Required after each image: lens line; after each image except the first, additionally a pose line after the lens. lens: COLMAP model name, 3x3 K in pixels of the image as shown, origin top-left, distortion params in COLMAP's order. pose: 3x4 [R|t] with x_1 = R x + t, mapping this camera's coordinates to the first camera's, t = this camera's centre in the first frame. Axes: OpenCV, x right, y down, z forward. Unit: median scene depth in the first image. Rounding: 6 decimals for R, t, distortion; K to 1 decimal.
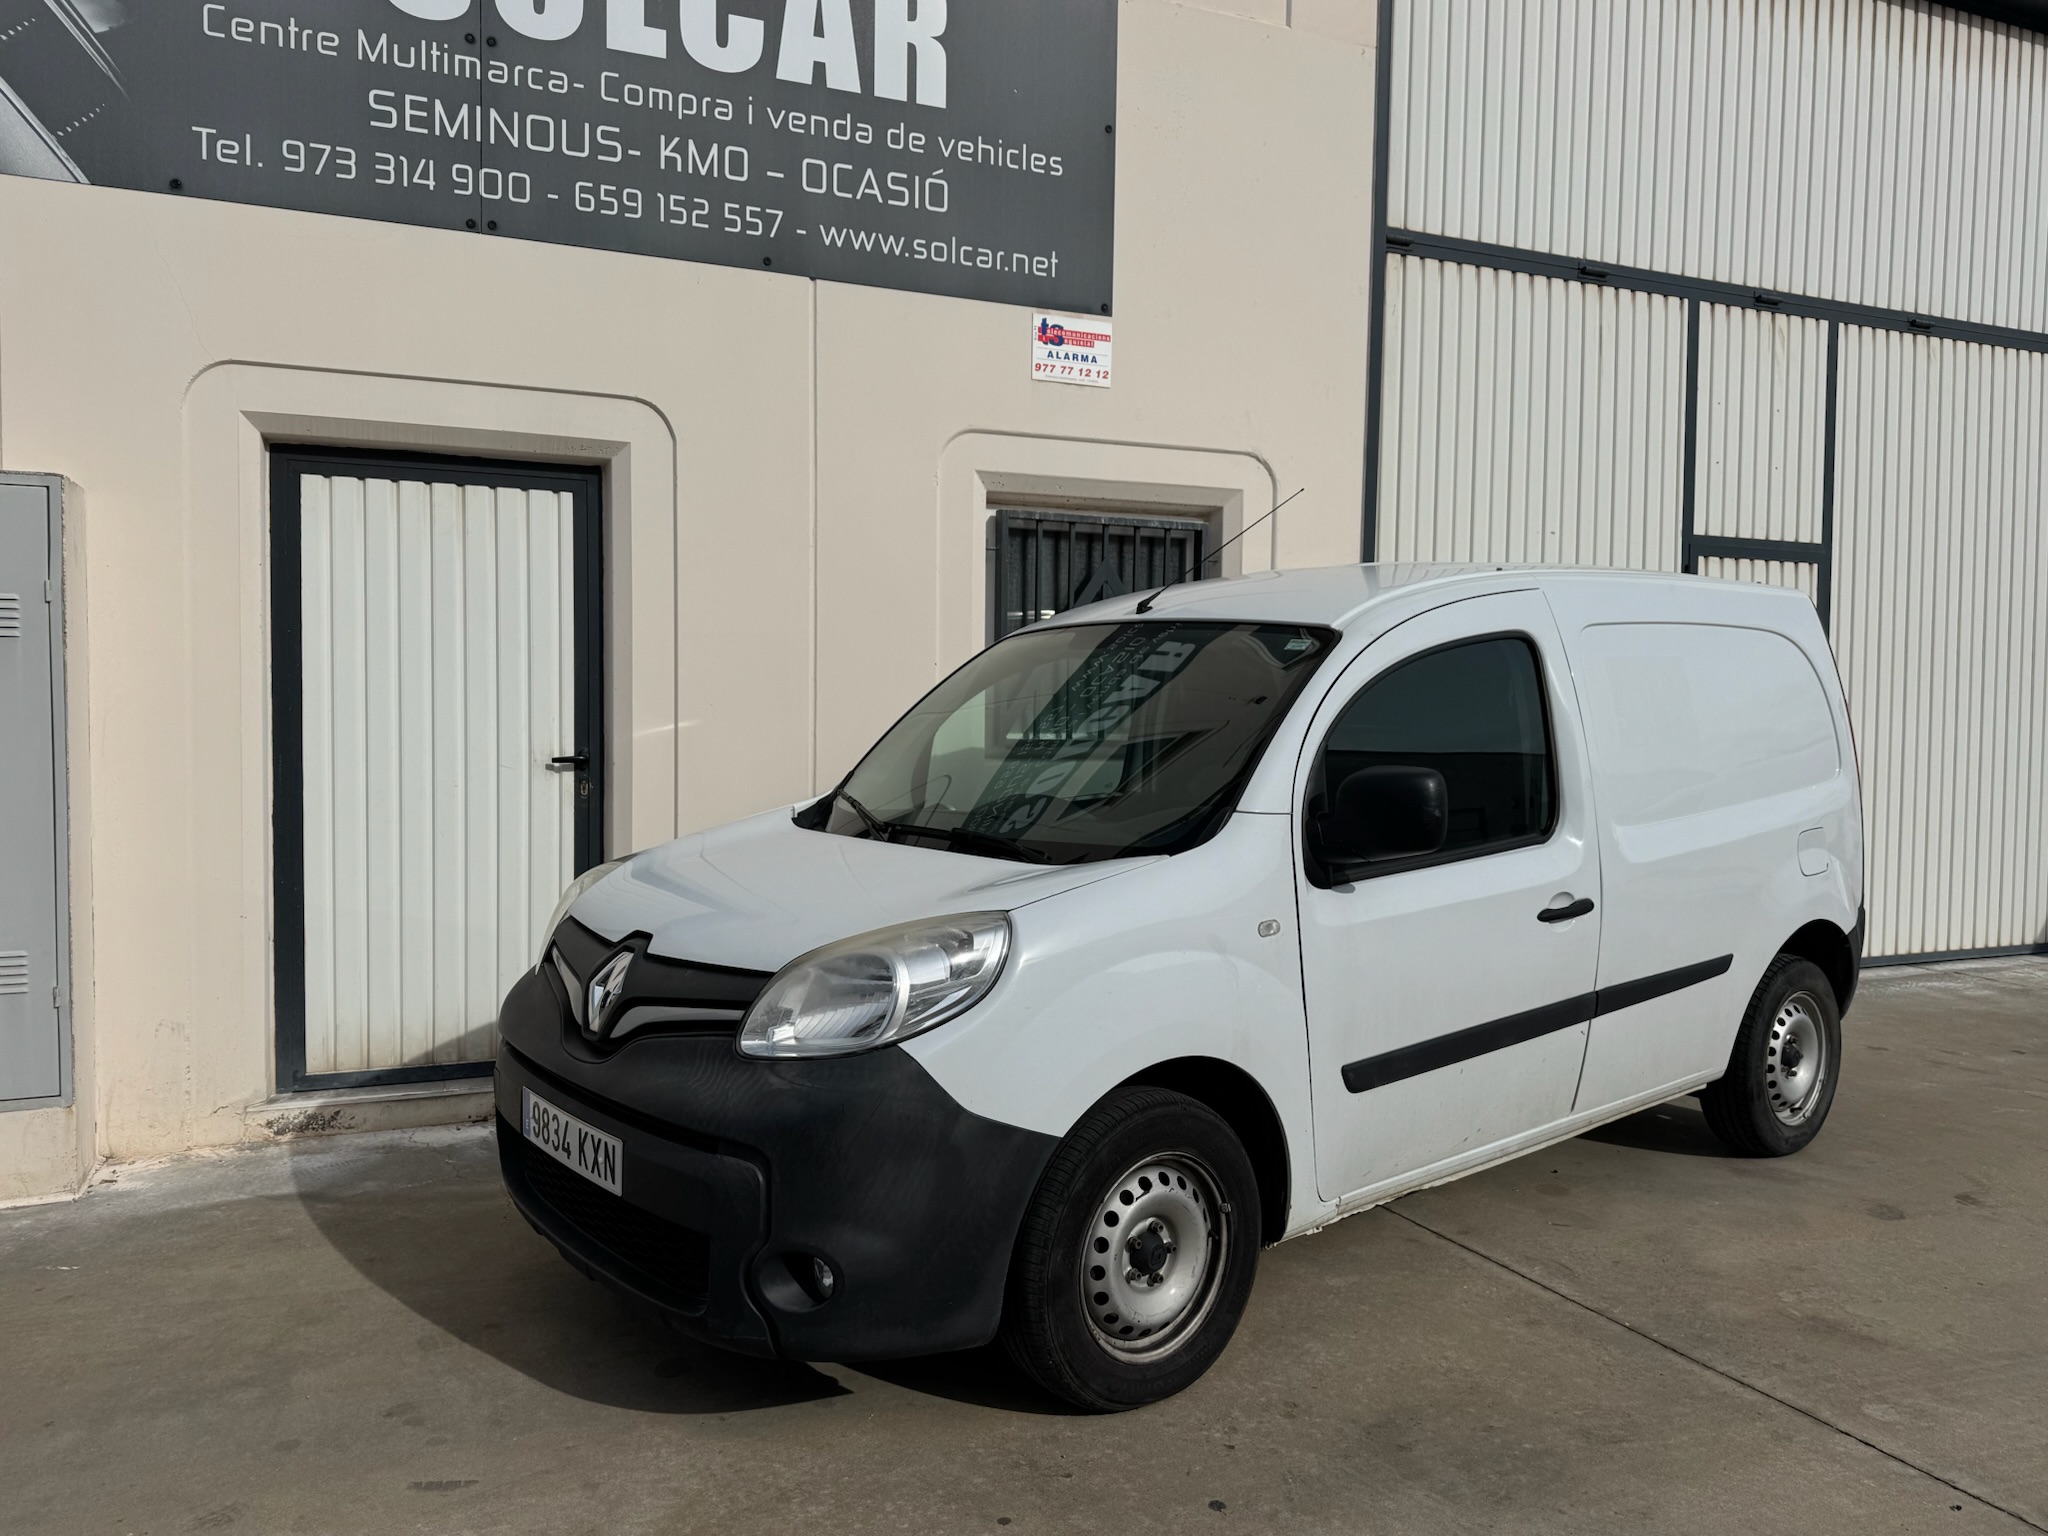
lens RADIAL K [[1588.0, 0, 1060.0], [0, 1588.0, 778.1], [0, 0, 1]] dist [0.023058, -0.043396]
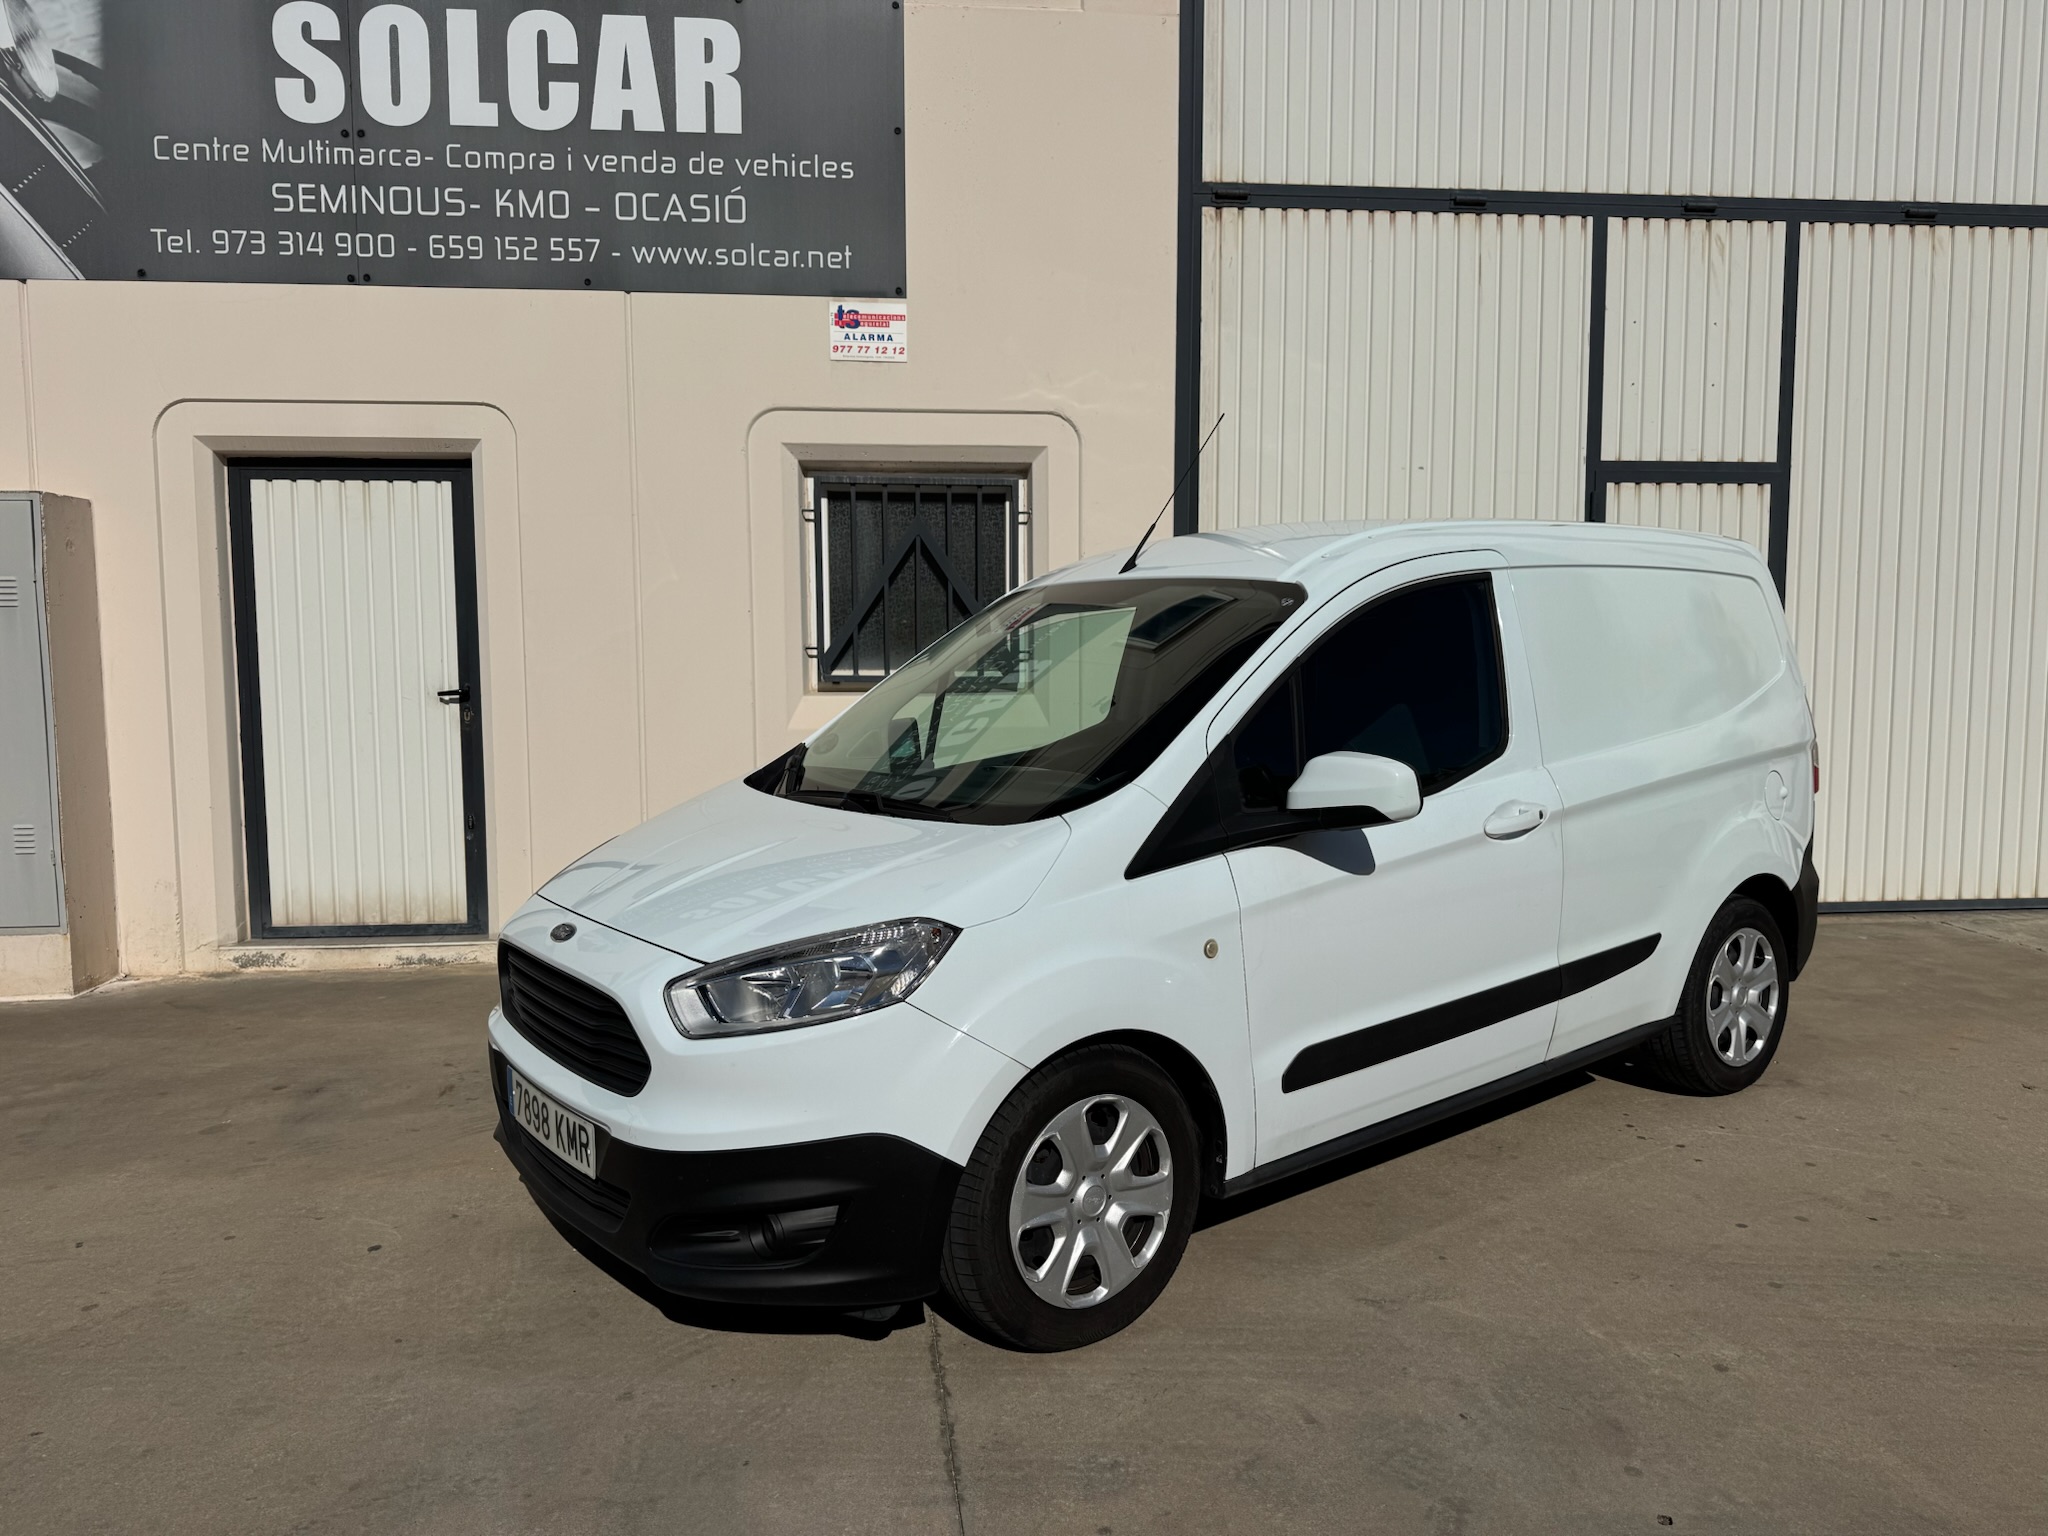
lens RADIAL K [[1452.1, 0, 1030.9], [0, 1452.1, 773.9], [0, 0, 1]] dist [0.002658, -0.011796]
pose [[0.943122, 0.016420, -0.332042, 0.513958], [-0.002416, 0.999092, 0.042546, 0.002953], [0.332439, -0.039324, 0.942305, 0.051698]]
